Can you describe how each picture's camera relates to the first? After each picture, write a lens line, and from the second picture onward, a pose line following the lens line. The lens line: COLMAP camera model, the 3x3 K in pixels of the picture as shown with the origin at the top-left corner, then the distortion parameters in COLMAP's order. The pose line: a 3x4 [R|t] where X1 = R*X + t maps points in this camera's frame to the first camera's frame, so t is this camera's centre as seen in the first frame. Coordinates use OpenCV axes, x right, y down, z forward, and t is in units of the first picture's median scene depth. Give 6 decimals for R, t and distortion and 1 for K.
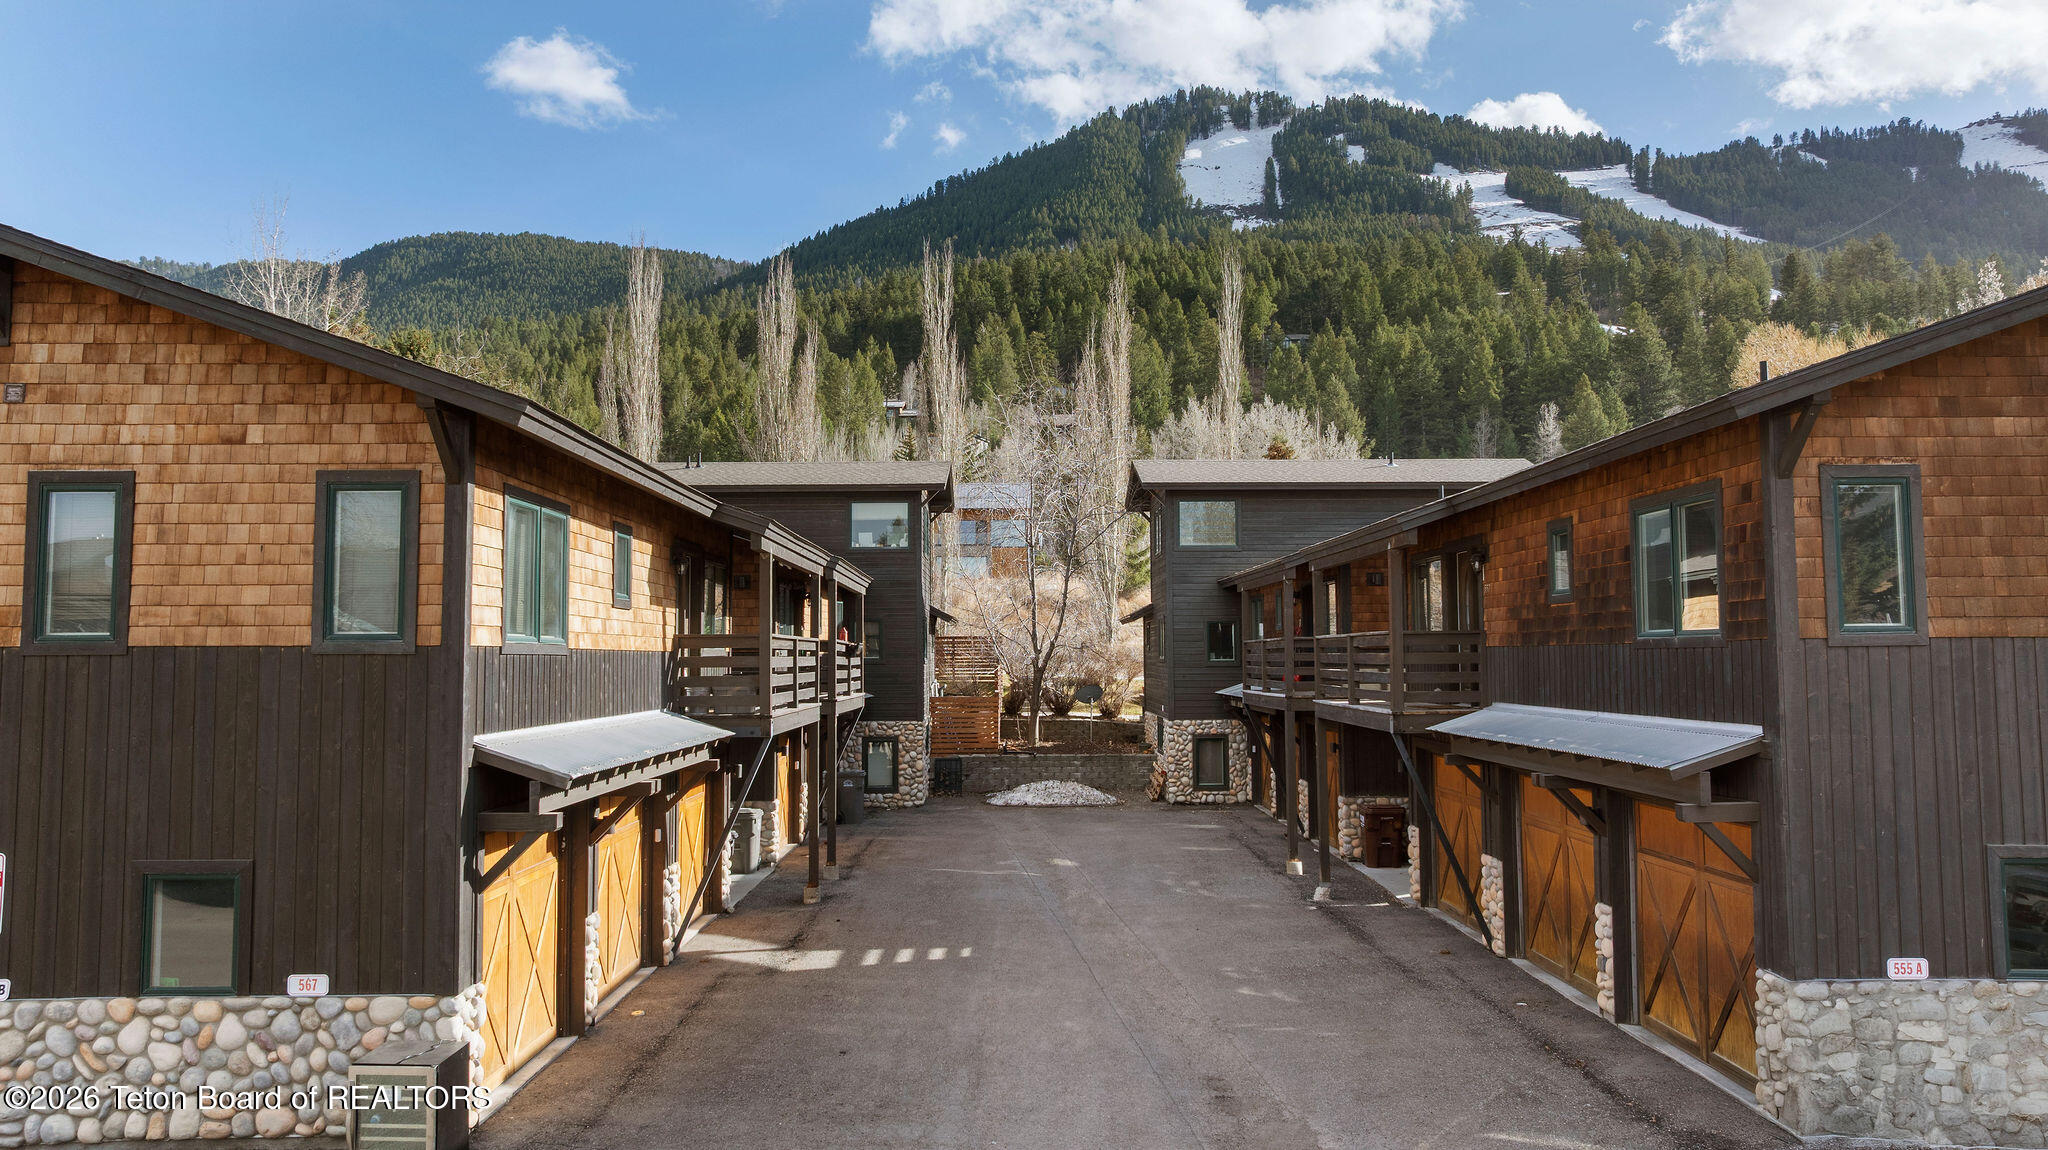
lens RADIAL K [[1446.8, 0, 1029.5], [0, 1446.8, 561.8], [0, 0, 1]] dist [-0.028079, 0.026369]
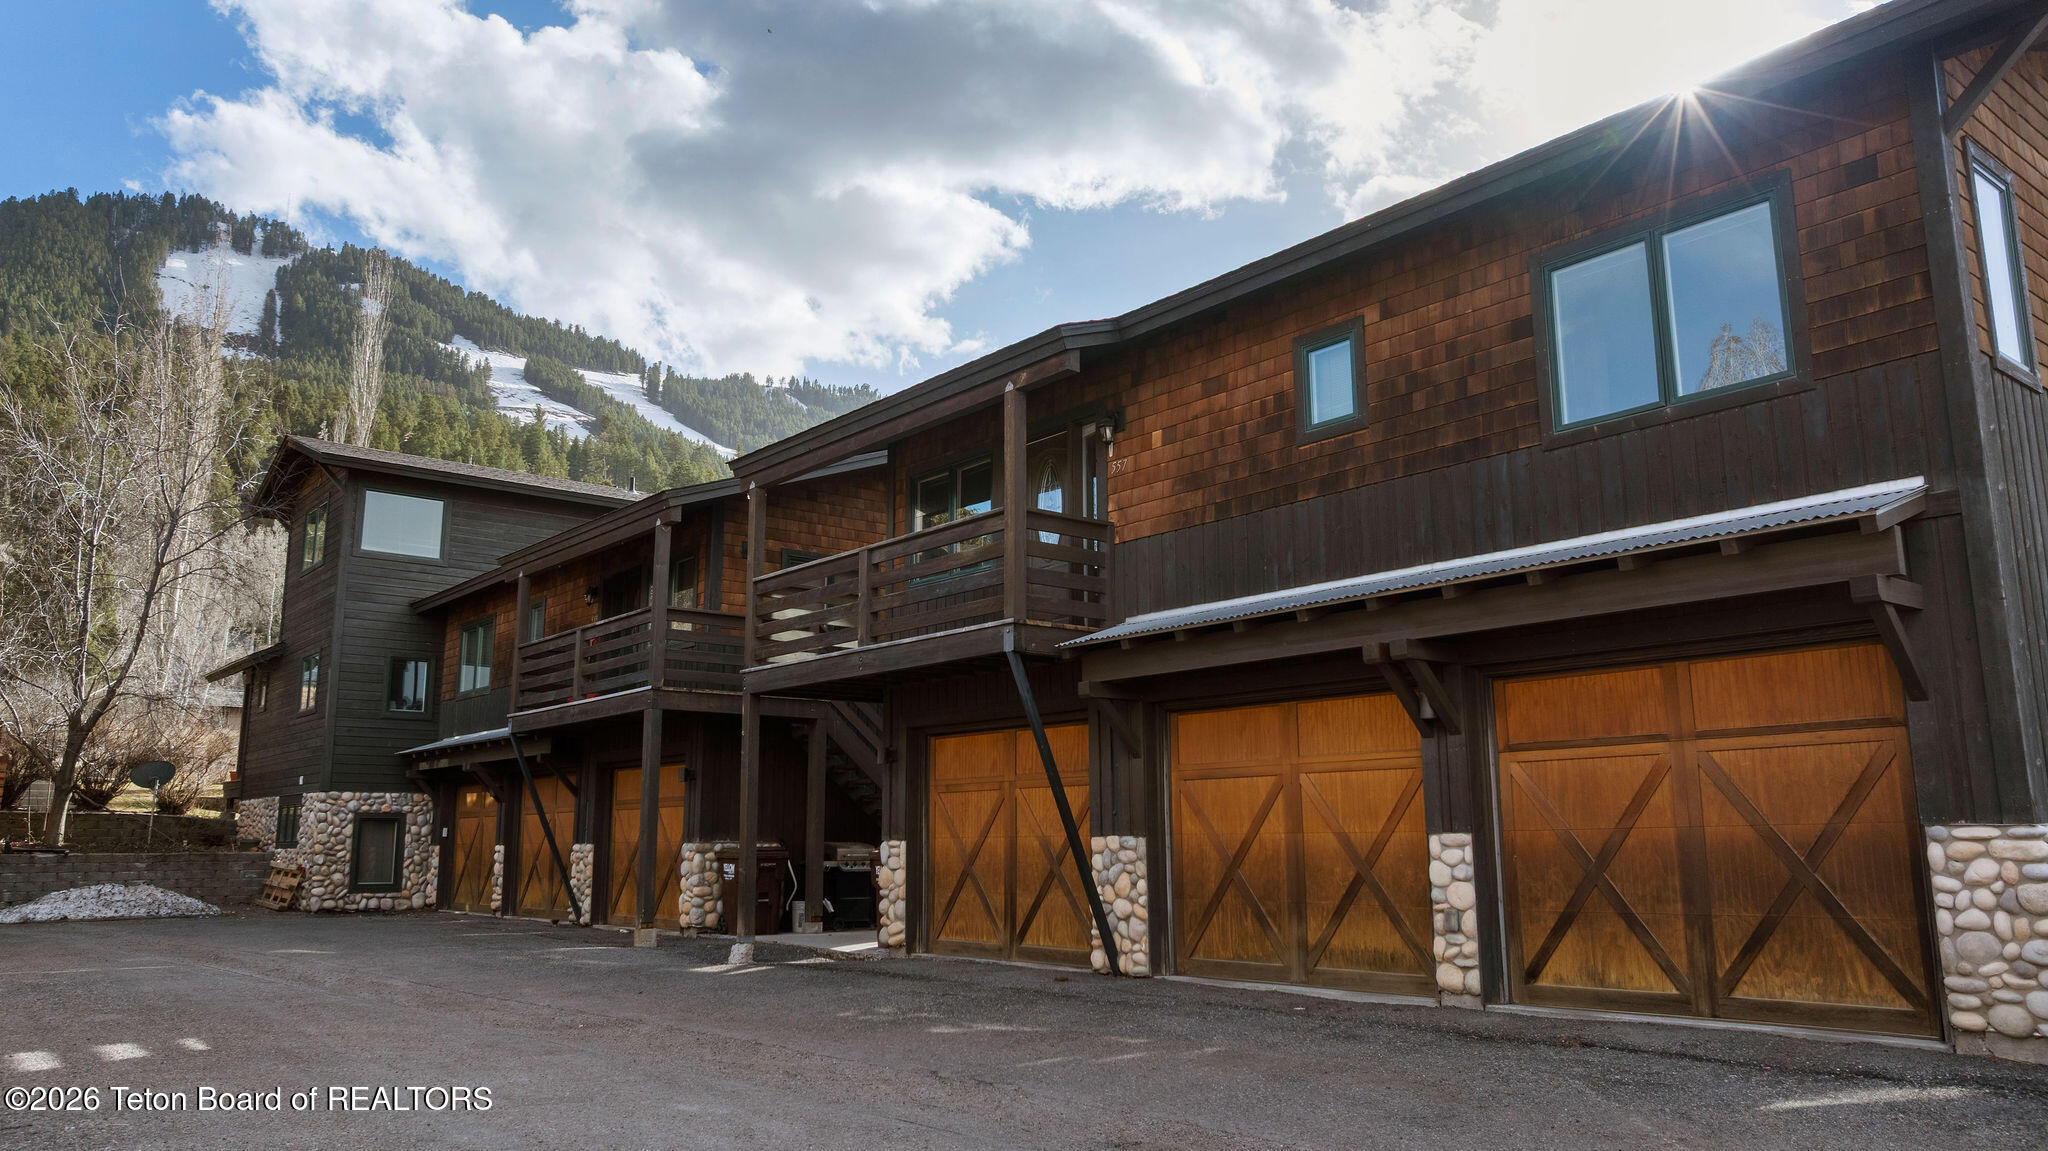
lens RADIAL K [[1446.8, 0, 1034.4], [0, 1446.8, 566.8], [0, 0, 1]] dist [-0.028079, 0.026369]
pose [[0.774588, 0.120772, 0.620828, -0.114526], [-0.040081, 0.988999, -0.142385, 0.121633], [-0.631195, 0.085406, 0.770908, 0.323913]]
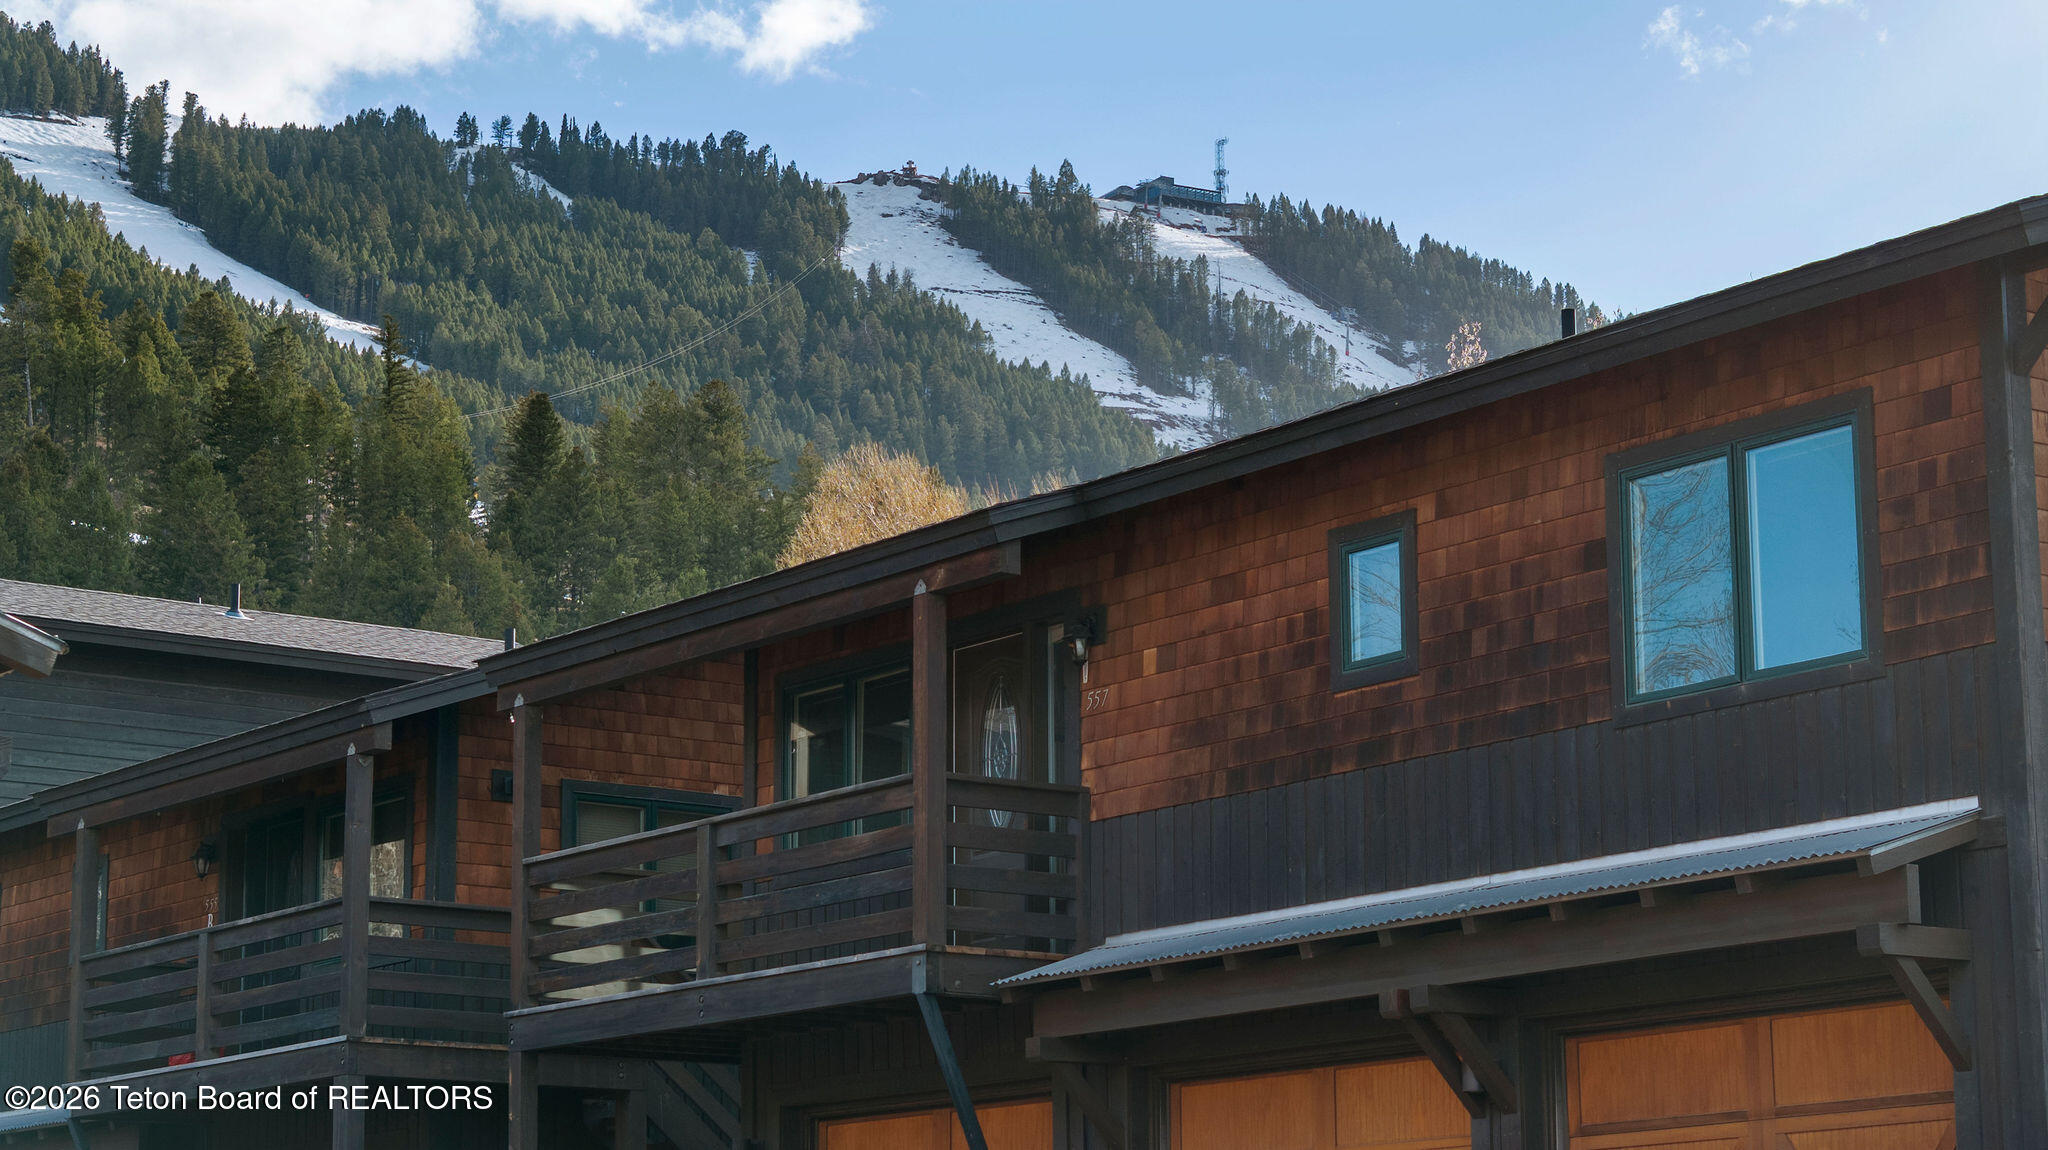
lens RADIAL K [[4132.3, 0, 1042.8], [0, 4132.3, 674.4], [0, 0, 1]] dist [-0.090711, 0.000000]
pose [[0.802041, 0.107571, 0.587503, -0.339339], [-0.036063, 0.990575, -0.132141, 0.131278], [-0.596180, 0.084795, 0.798360, -0.044990]]
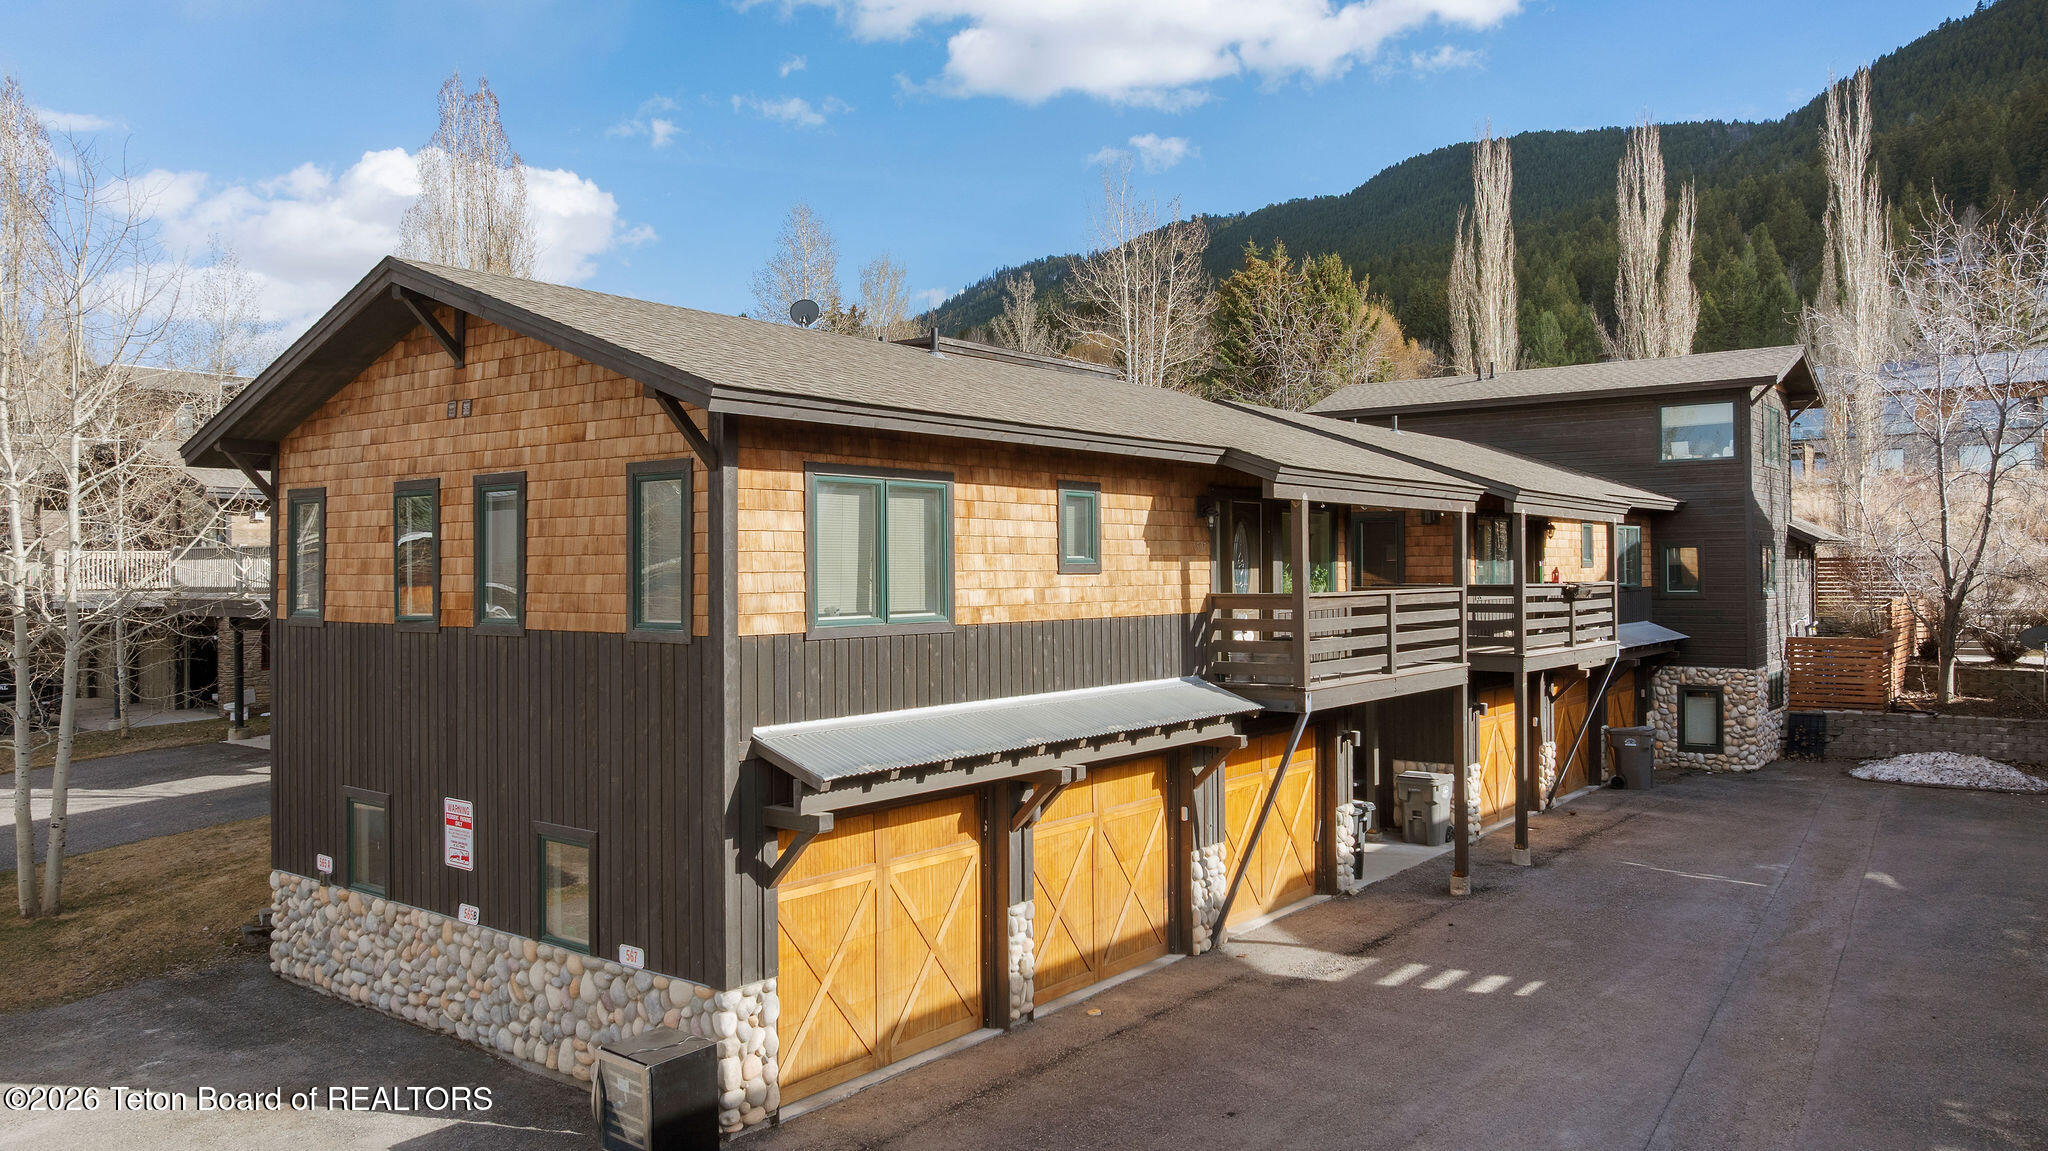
lens RADIAL K [[1446.8, 0, 1031.5], [0, 1446.8, 554.2], [0, 0, 1]] dist [-0.028079, 0.026369]
pose [[0.780779, -0.006162, -0.624777, 0.160813], [0.044476, 0.997963, 0.045739, -0.014048], [0.623222, -0.063499, 0.779462, 0.158954]]
